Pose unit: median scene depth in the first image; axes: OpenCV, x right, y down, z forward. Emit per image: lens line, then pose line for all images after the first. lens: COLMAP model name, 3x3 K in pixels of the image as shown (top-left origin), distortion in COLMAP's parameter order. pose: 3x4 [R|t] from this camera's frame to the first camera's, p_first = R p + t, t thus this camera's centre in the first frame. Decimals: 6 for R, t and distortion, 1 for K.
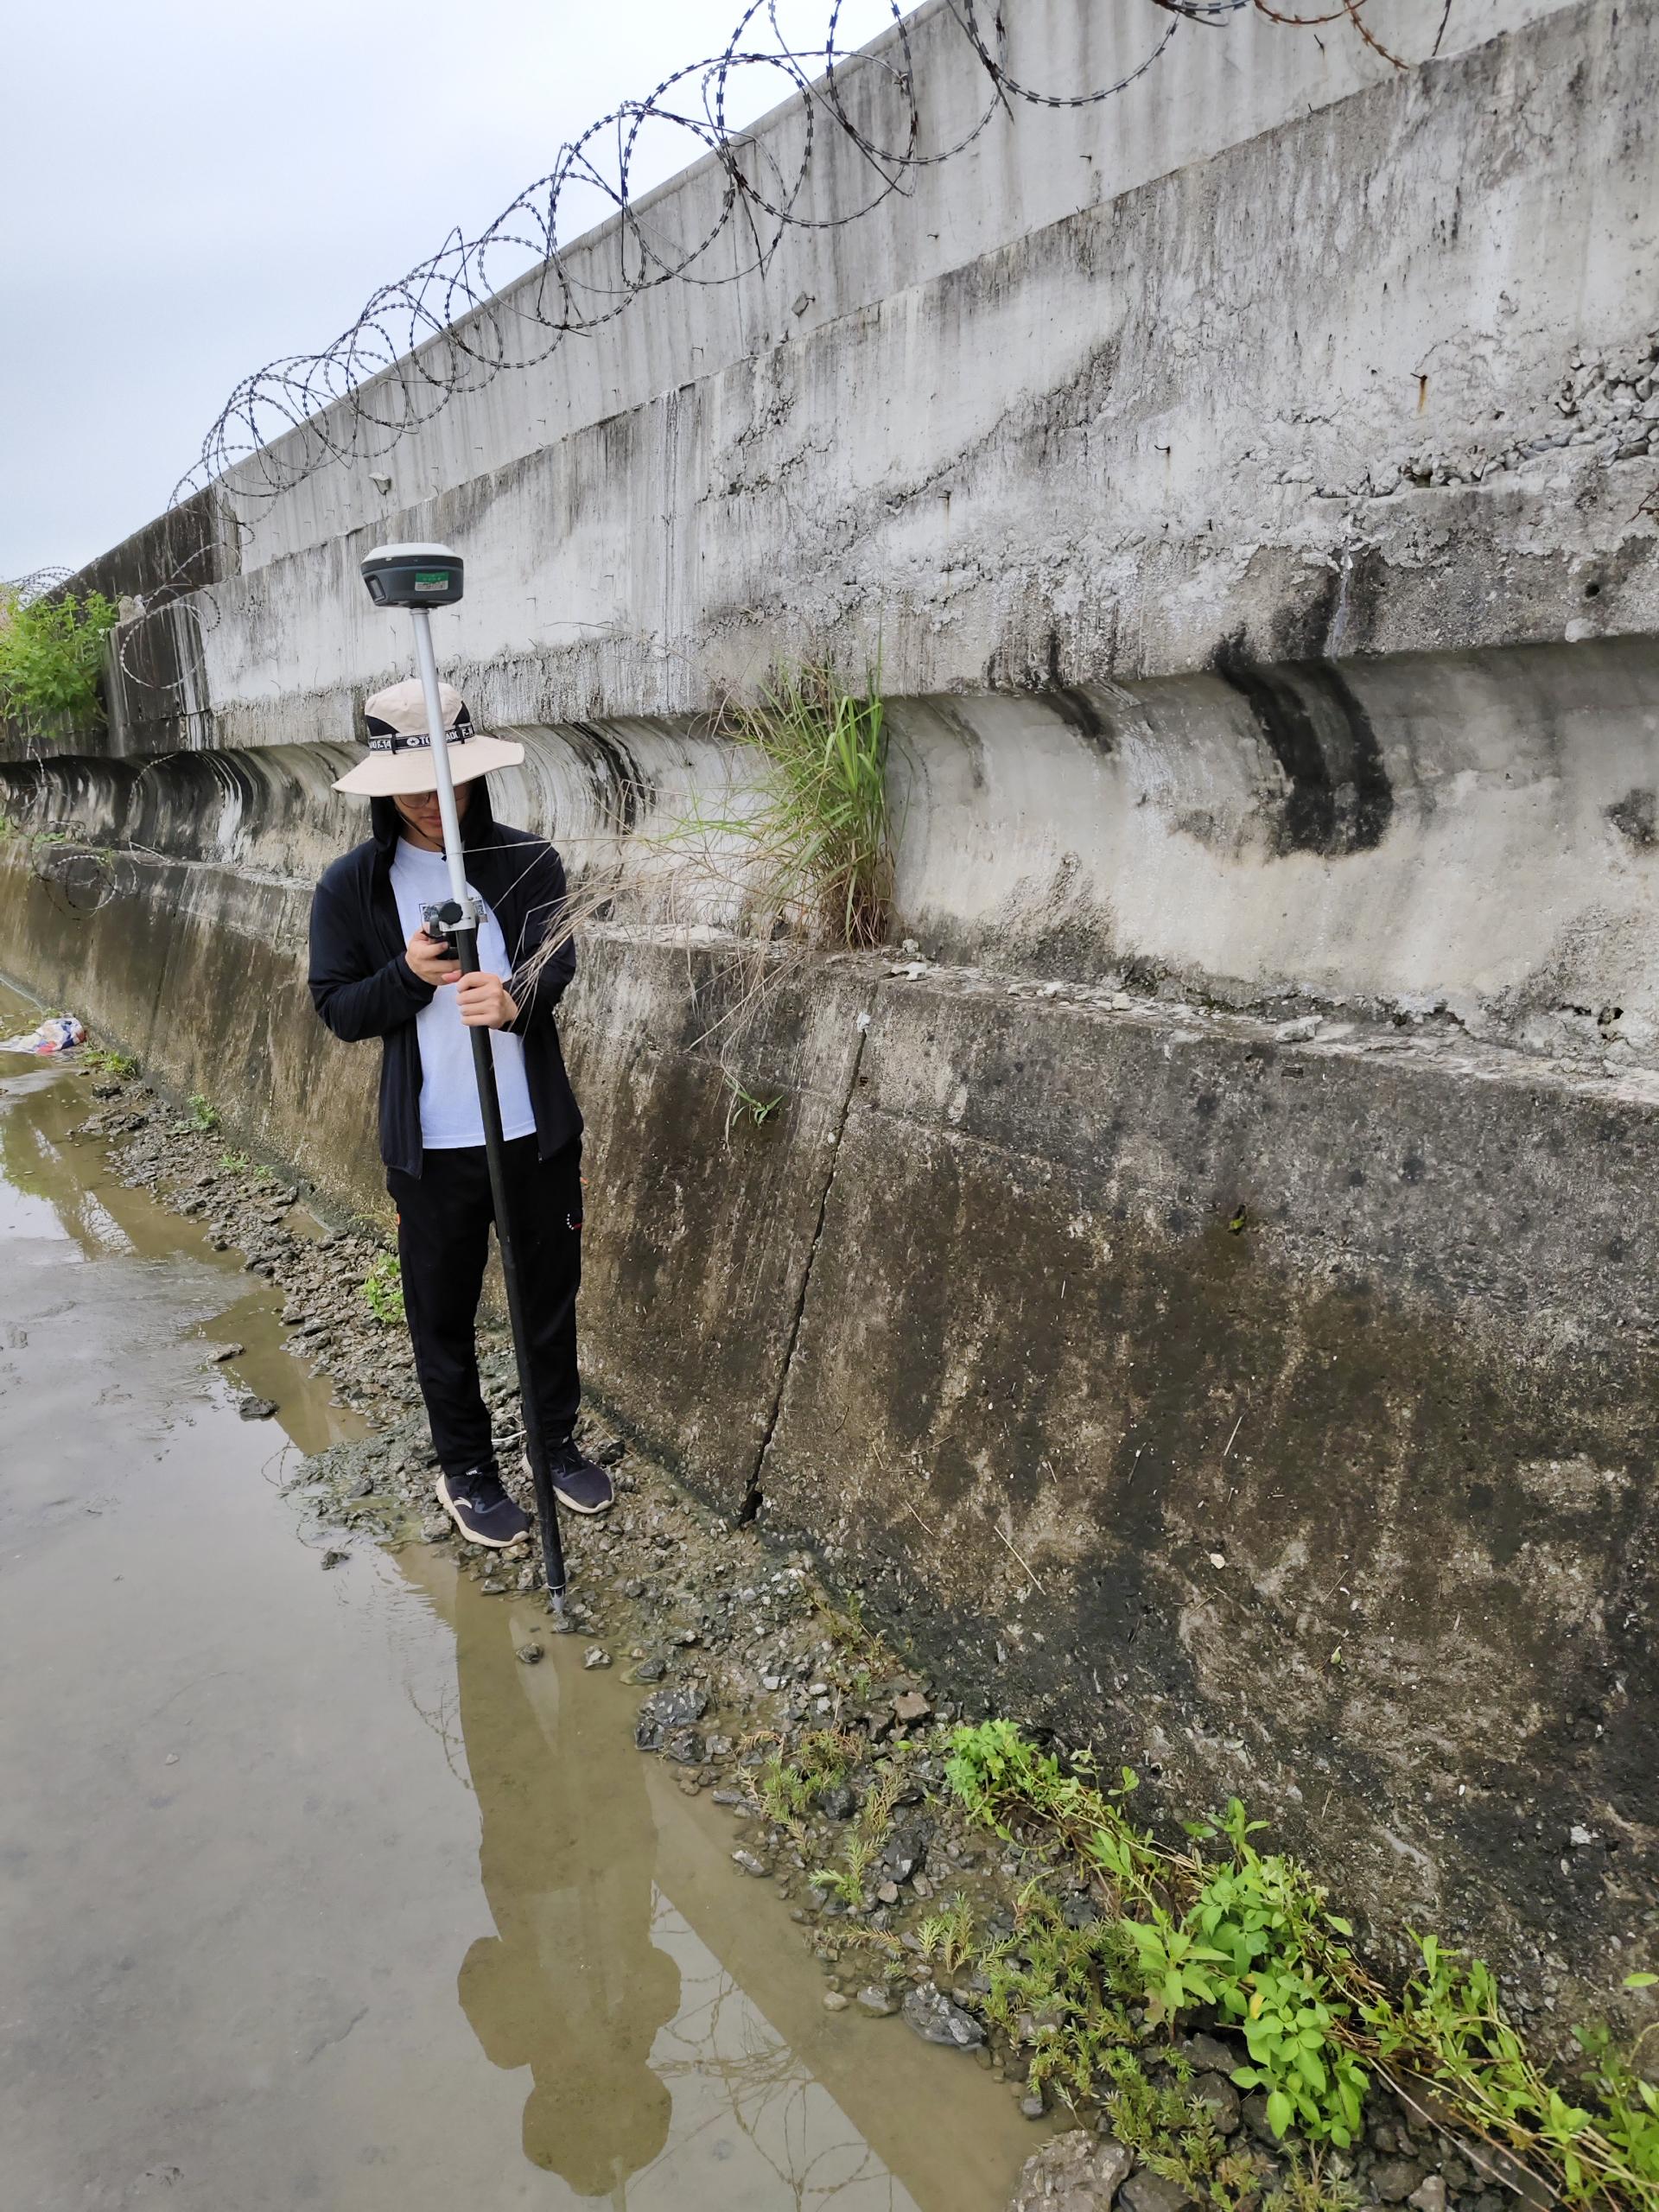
lens RADIAL K [[1564.6, 0, 829.5], [0, 1564.6, 1106.0], [0, 0, 1]] dist [0.040979, -0.040861]
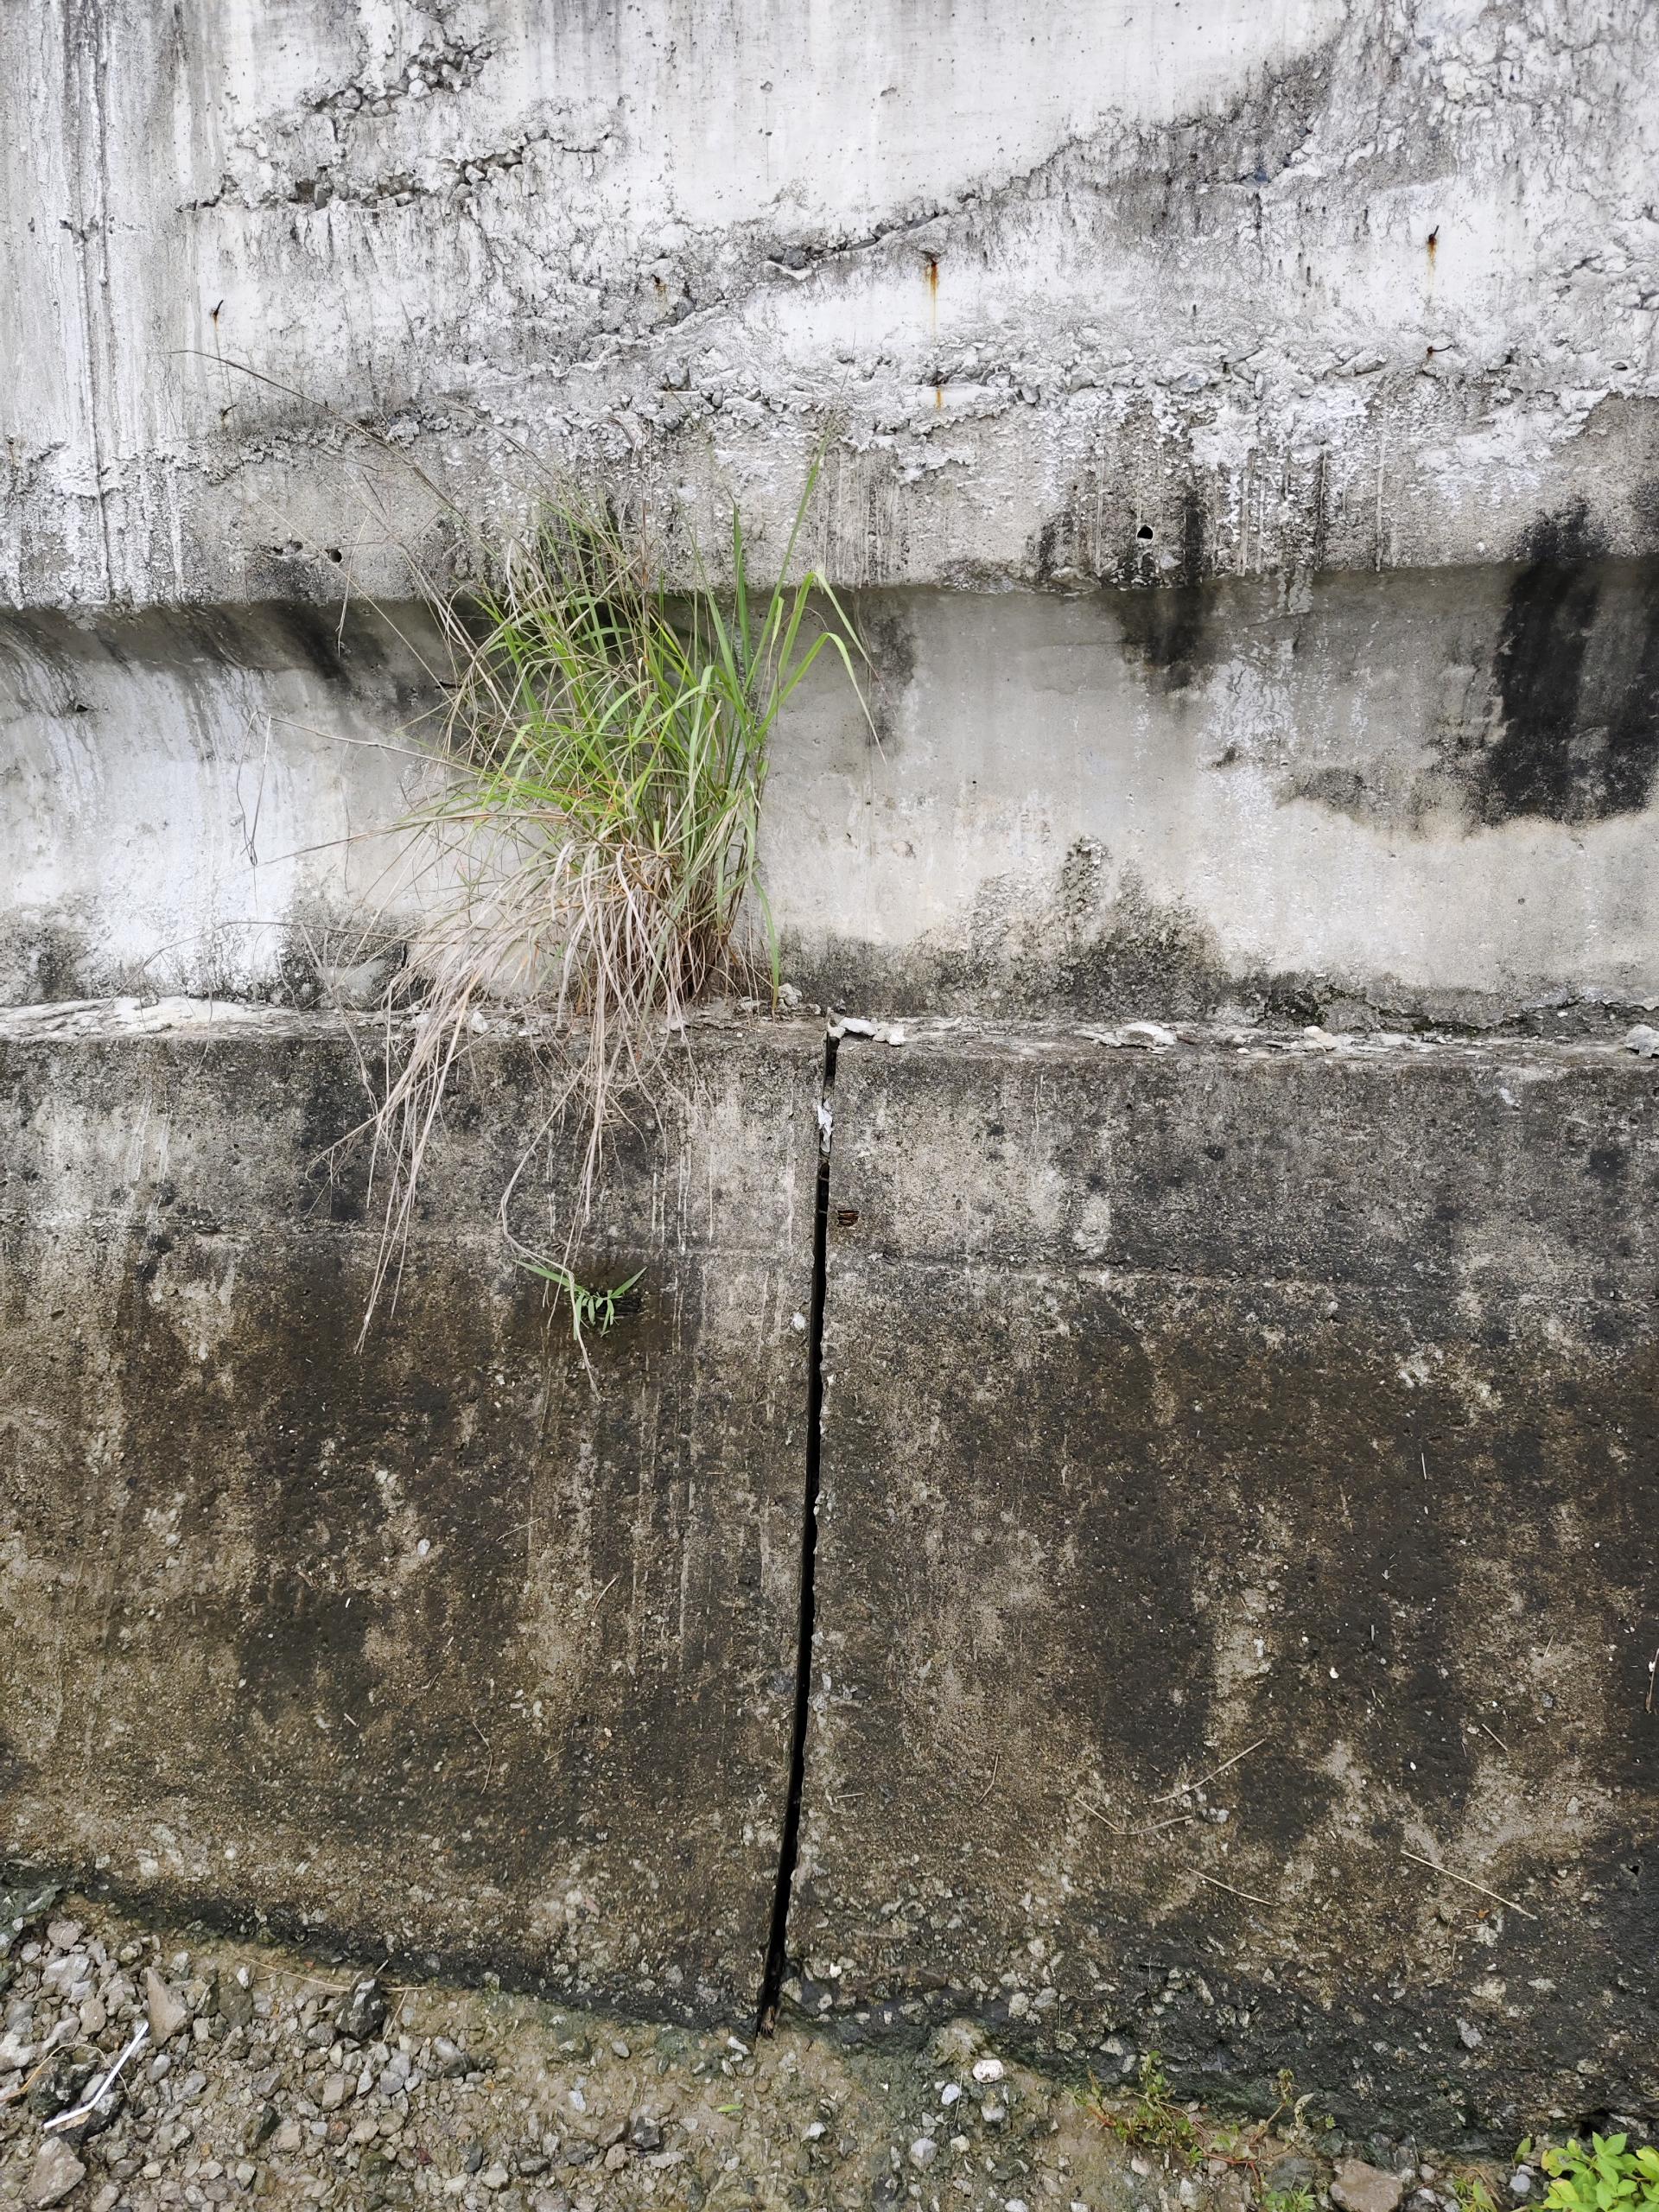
lens RADIAL K [[1540.4, 0, 831.2], [0, 1540.4, 1121.4], [0, 0, 1]] dist [0.049611, -0.065935]
pose [[0.702740, -0.137779, 0.697979, -0.437908], [0.146267, 0.988091, 0.047781, -0.091065], [-0.696249, 0.068513, 0.714523, 0.632950]]
